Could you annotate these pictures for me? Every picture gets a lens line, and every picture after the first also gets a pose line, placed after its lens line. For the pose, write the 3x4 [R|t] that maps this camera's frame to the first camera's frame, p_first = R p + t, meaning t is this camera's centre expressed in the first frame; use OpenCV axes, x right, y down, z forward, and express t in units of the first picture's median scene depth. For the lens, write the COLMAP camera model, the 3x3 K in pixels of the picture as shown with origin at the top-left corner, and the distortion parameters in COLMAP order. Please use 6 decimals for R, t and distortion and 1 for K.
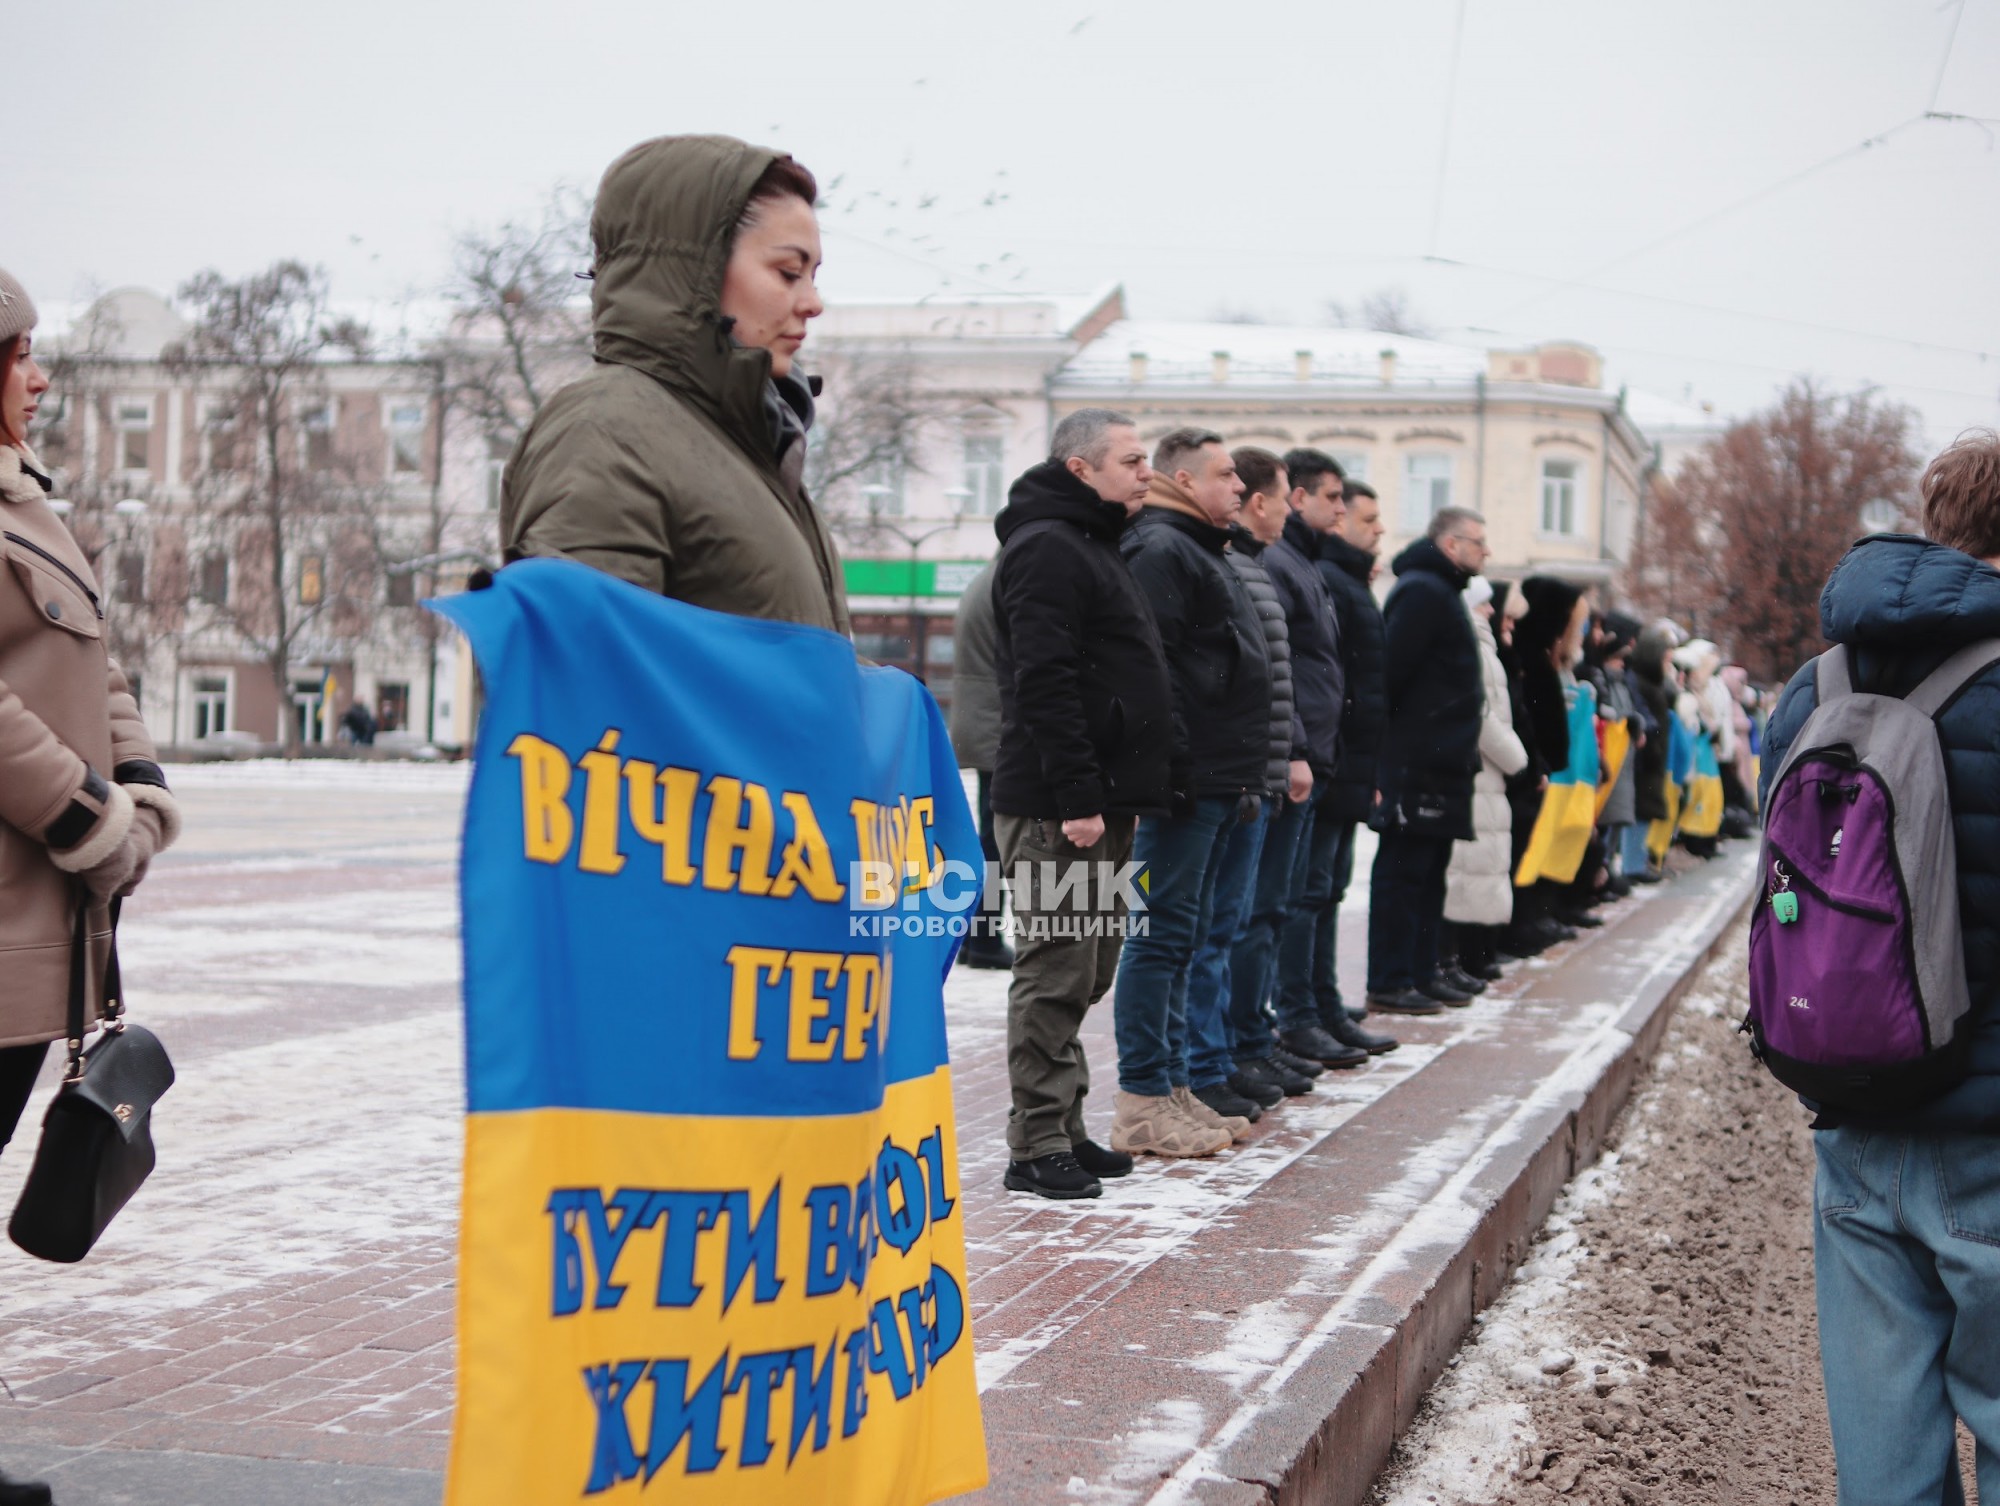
lens RADIAL K [[3285.0, 0, 1000.0], [0, 3285.0, 753.0], [0, 0, 1]] dist [0.025722, 0.241840]
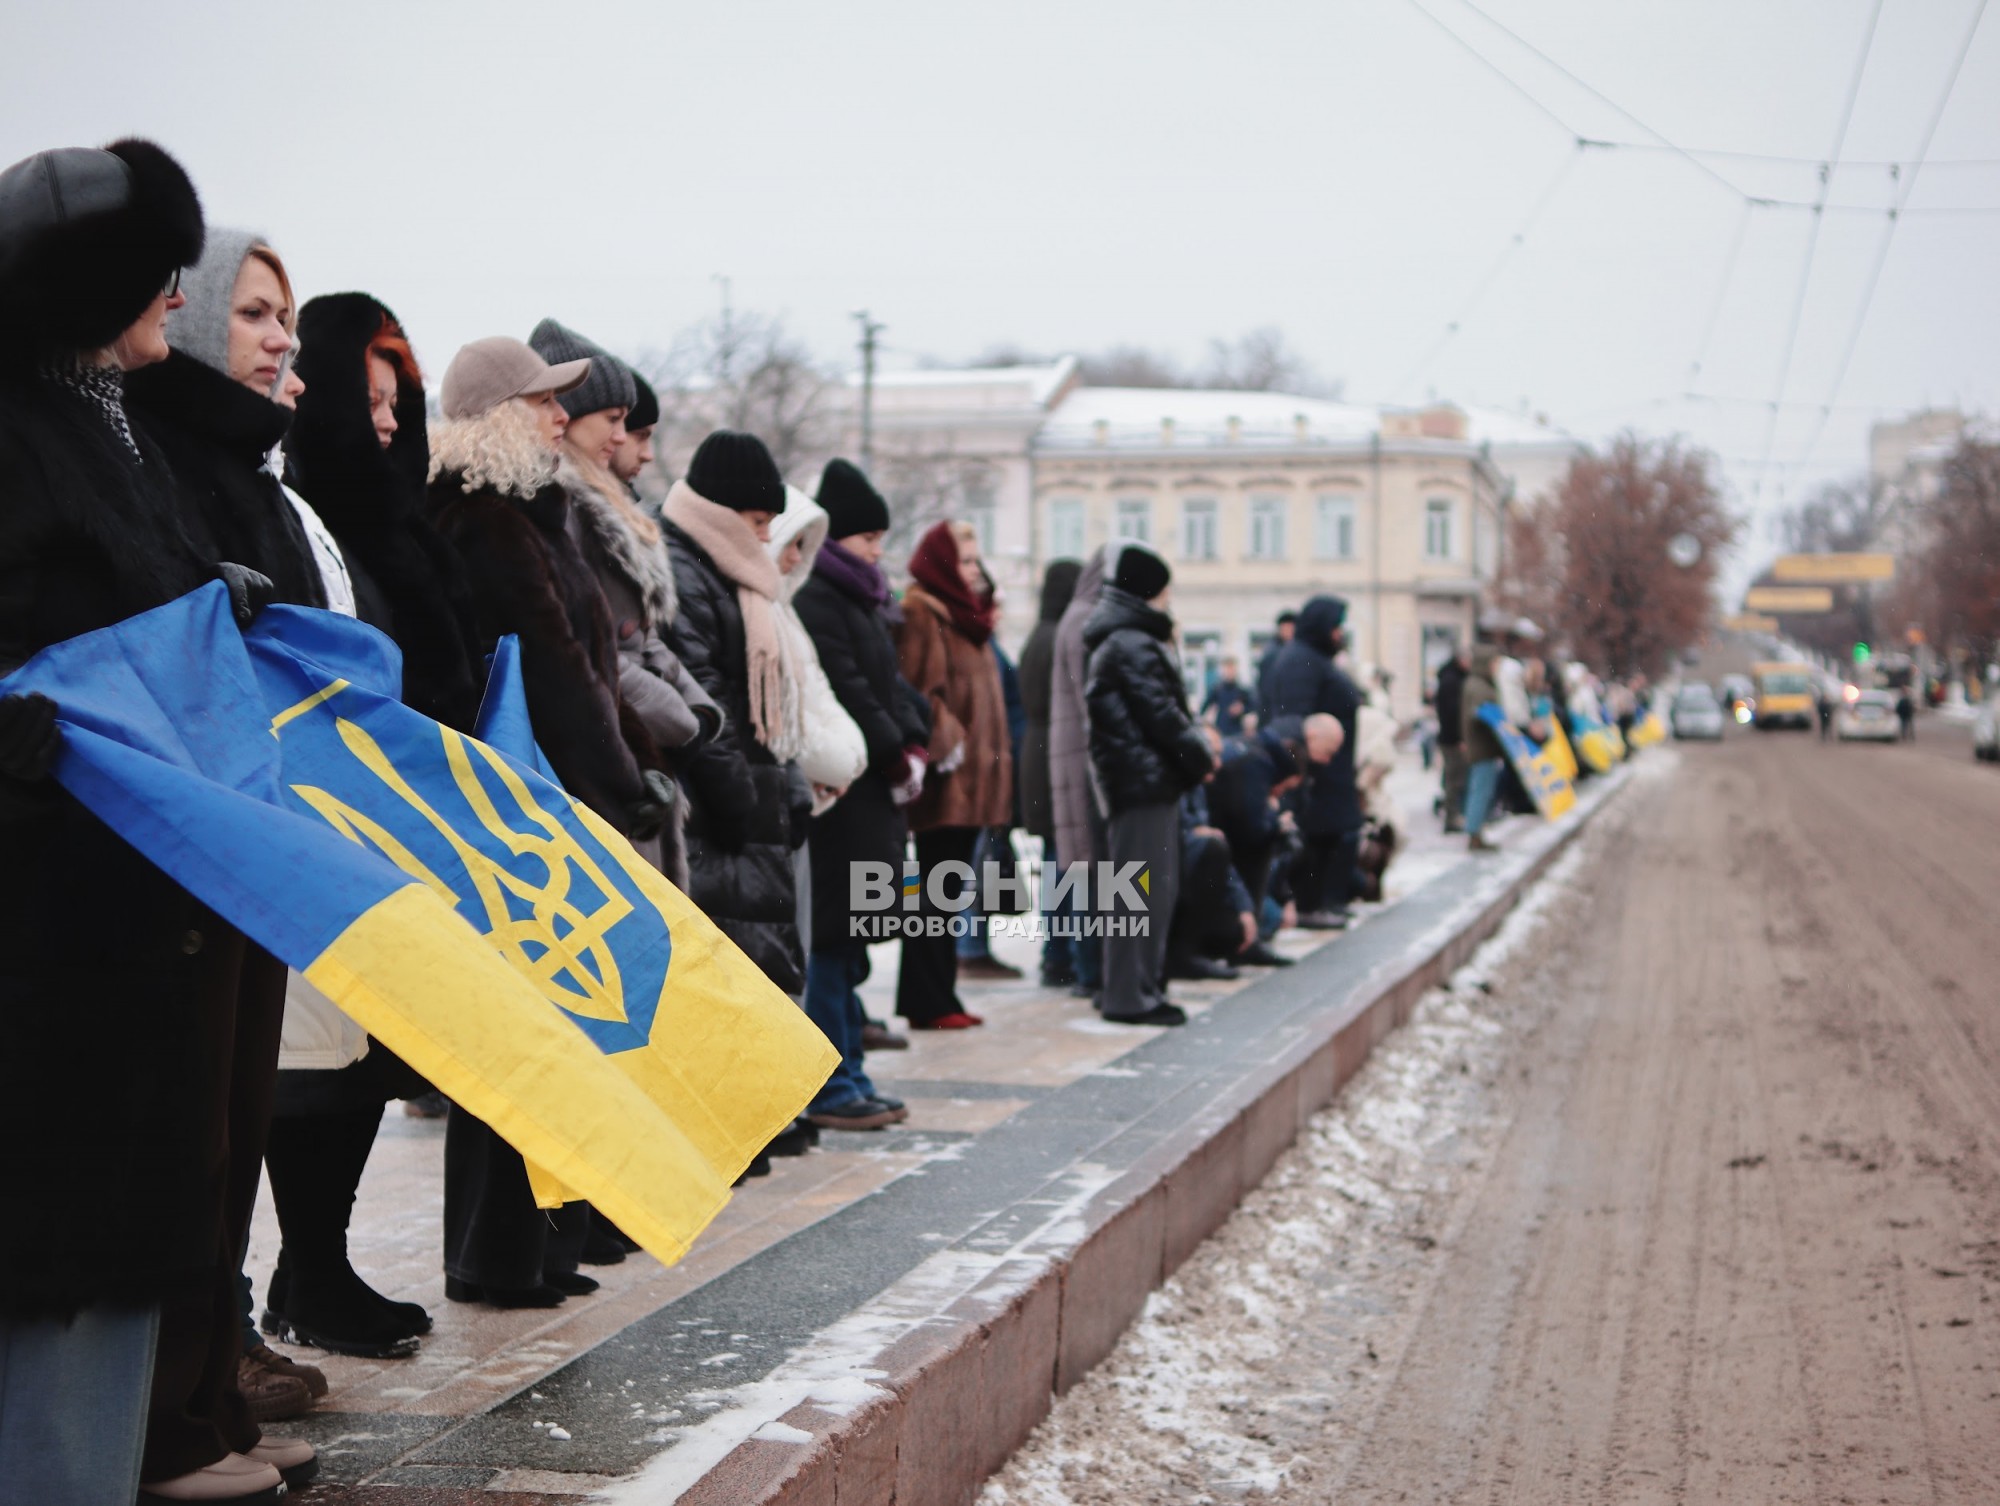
lens RADIAL K [[3285.0, 0, 1000.0], [0, 3285.0, 753.0], [0, 0, 1]] dist [0.025722, 0.241840]
pose [[0.998481, -0.026605, 0.048247, -0.060650], [0.026476, 0.999644, 0.003305, -0.000173], [-0.048318, -0.002023, 0.998830, -0.249803]]
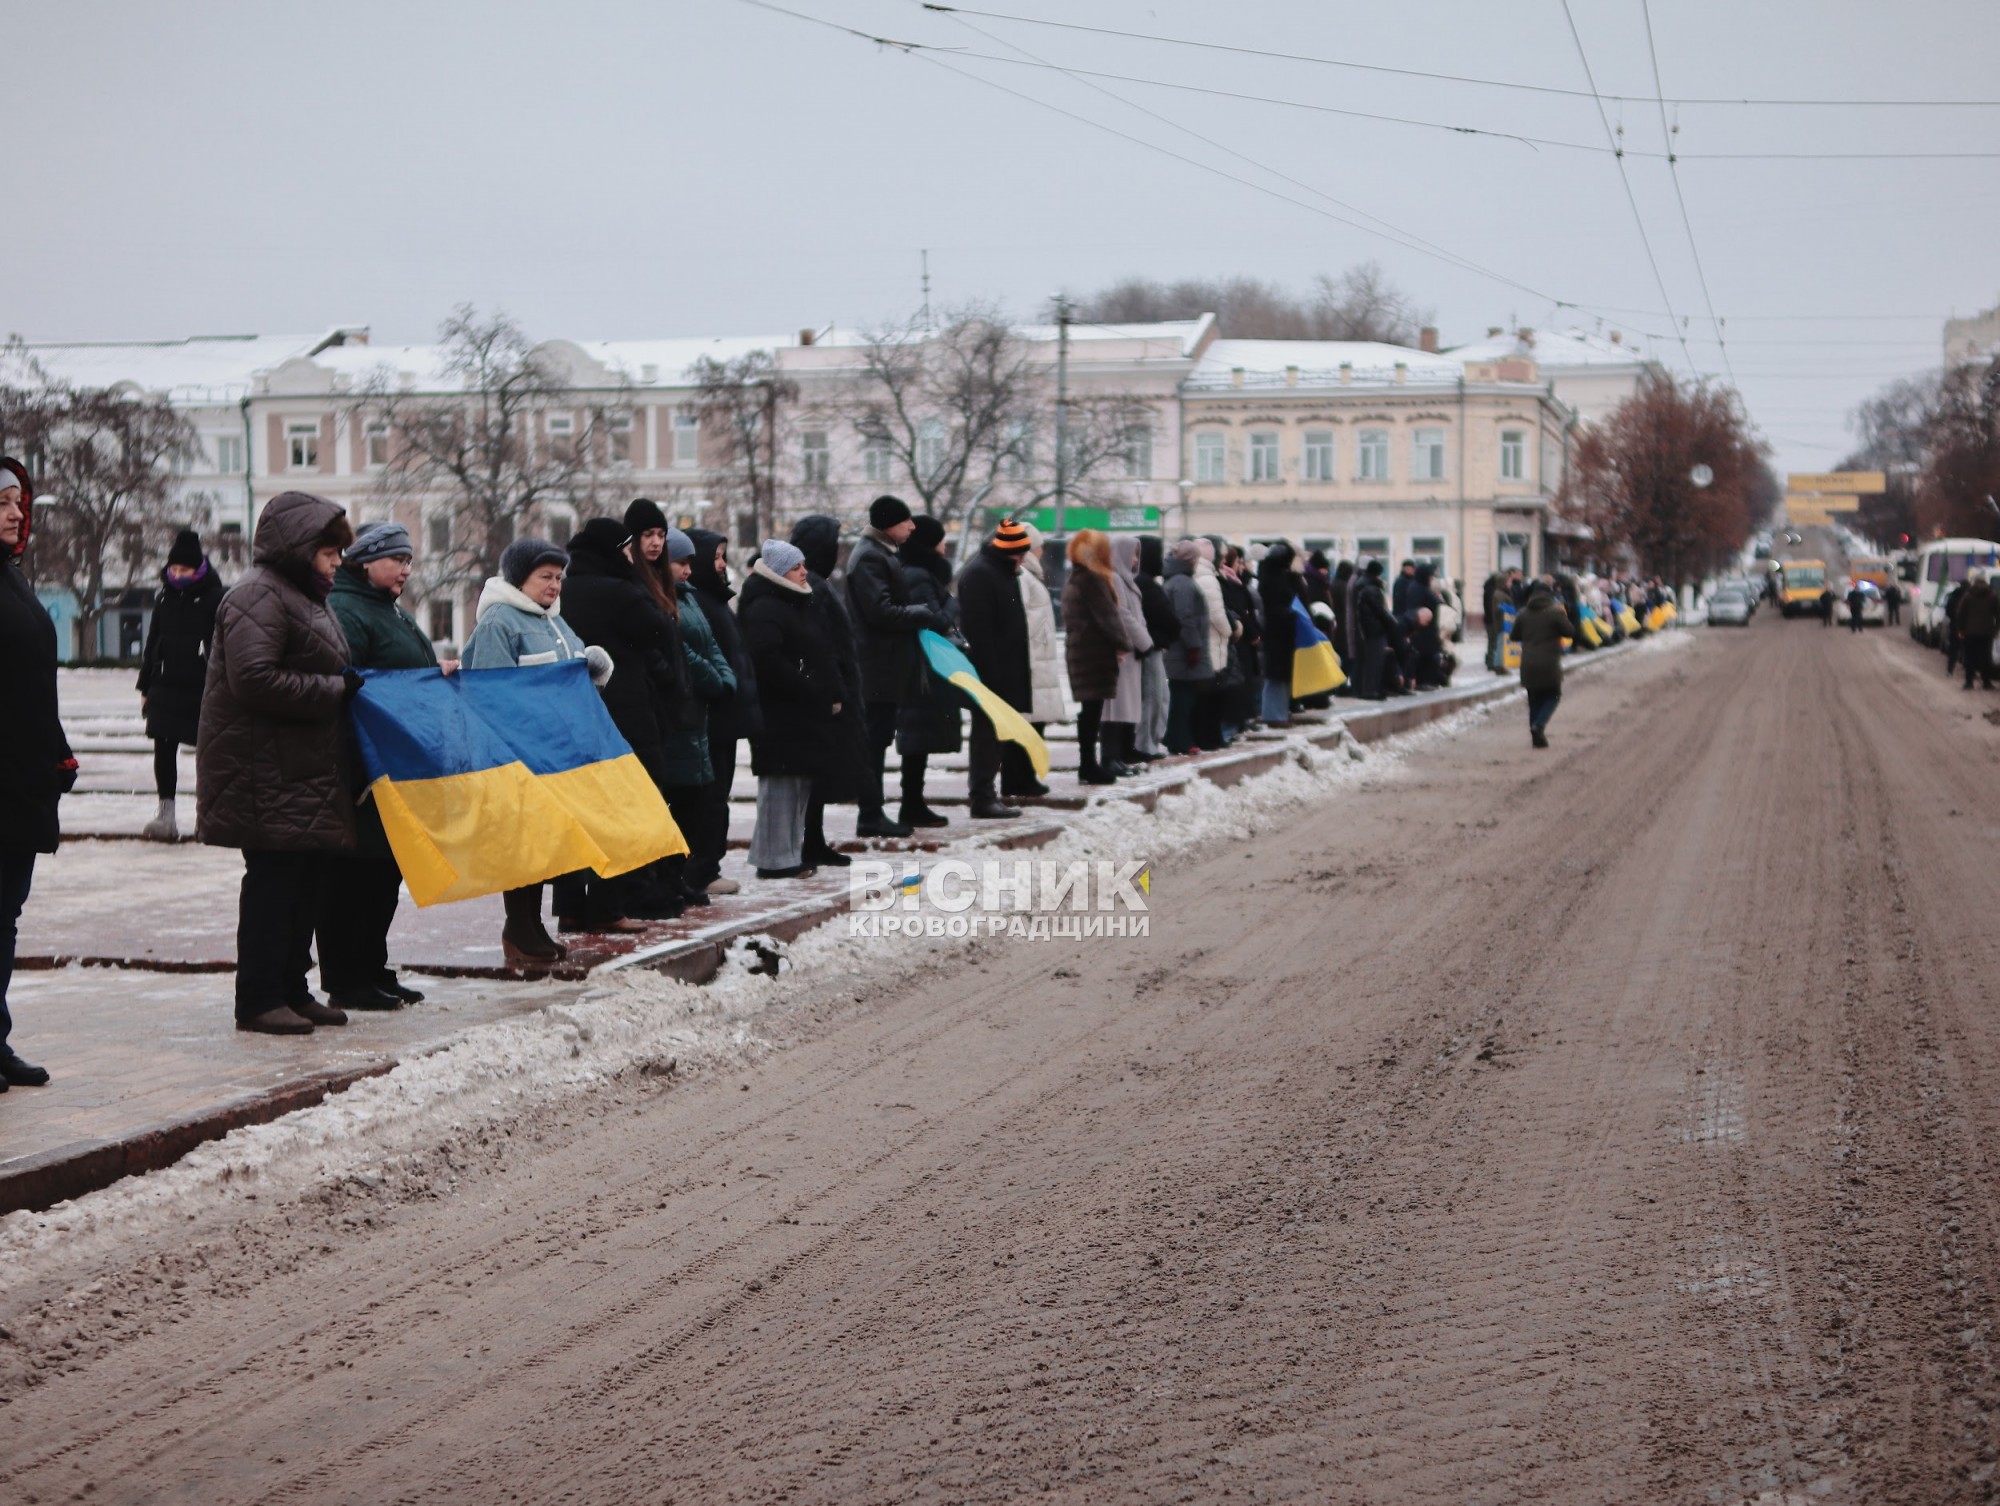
lens RADIAL K [[3301.0, 0, 1000.0], [0, 3301.0, 753.0], [0, 0, 1]] dist [-0.009620, -0.002856]
pose [[0.999224, -0.033964, 0.019928, -0.106668], [0.033257, 0.998841, 0.034780, 0.000981], [-0.021086, -0.034090, 0.999196, -0.551906]]
